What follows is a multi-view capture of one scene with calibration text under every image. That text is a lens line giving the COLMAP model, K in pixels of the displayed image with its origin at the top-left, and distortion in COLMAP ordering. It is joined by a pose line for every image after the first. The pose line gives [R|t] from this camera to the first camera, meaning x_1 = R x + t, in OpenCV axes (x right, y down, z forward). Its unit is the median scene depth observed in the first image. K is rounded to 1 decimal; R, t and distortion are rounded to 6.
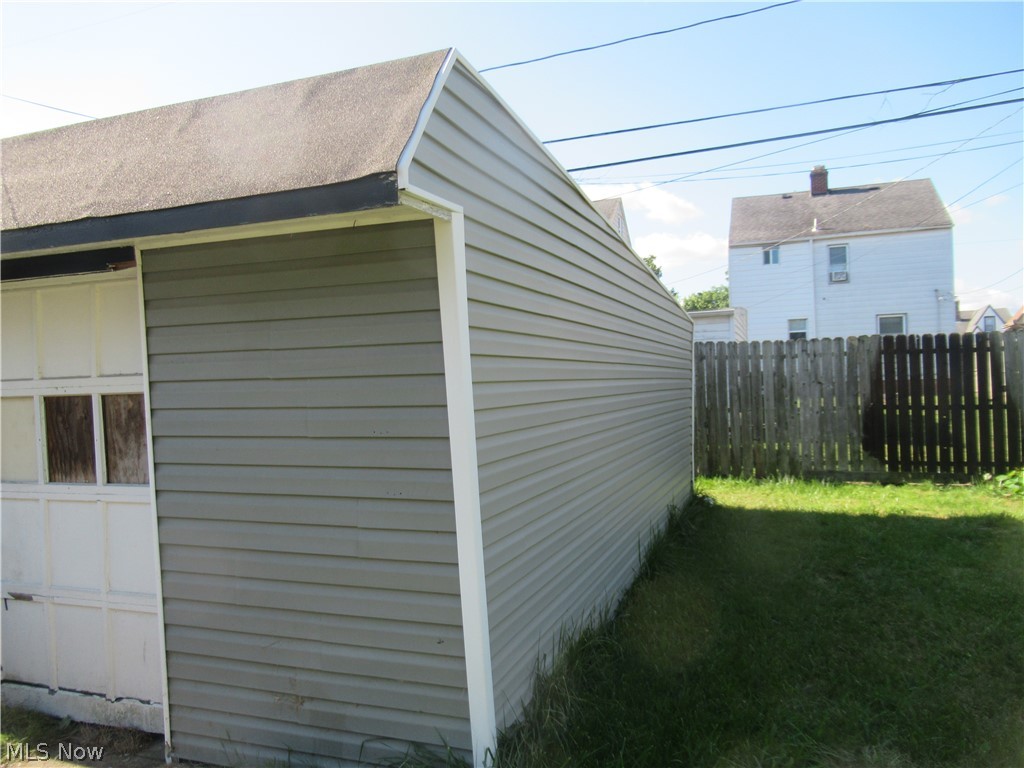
lens RADIAL K [[752.3, 0, 512.0], [0, 752.3, 384.0], [0, 0, 1]] dist [0.022436, -0.001159]
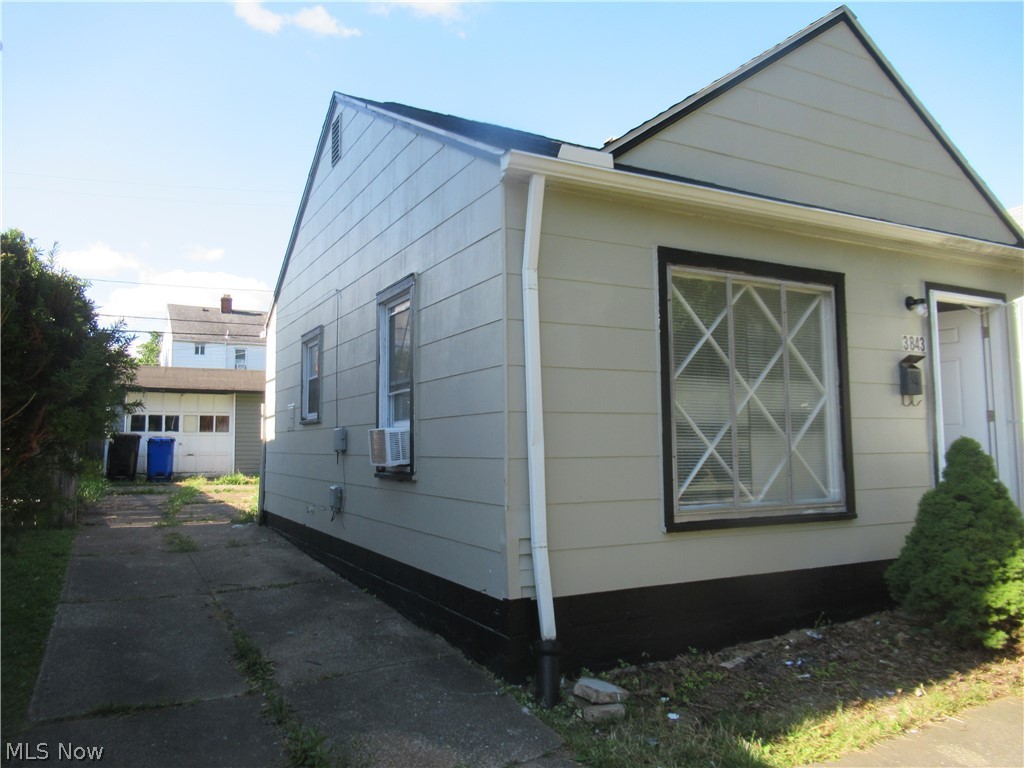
lens RADIAL K [[752.3, 0, 512.0], [0, 752.3, 384.0], [0, 0, 1]] dist [0.022436, -0.001159]
pose [[0.660935, 0.074952, 0.746691, -0.395368], [-0.015269, 0.996137, -0.086476, 0.027483], [-0.750288, 0.045754, 0.659526, -0.520601]]
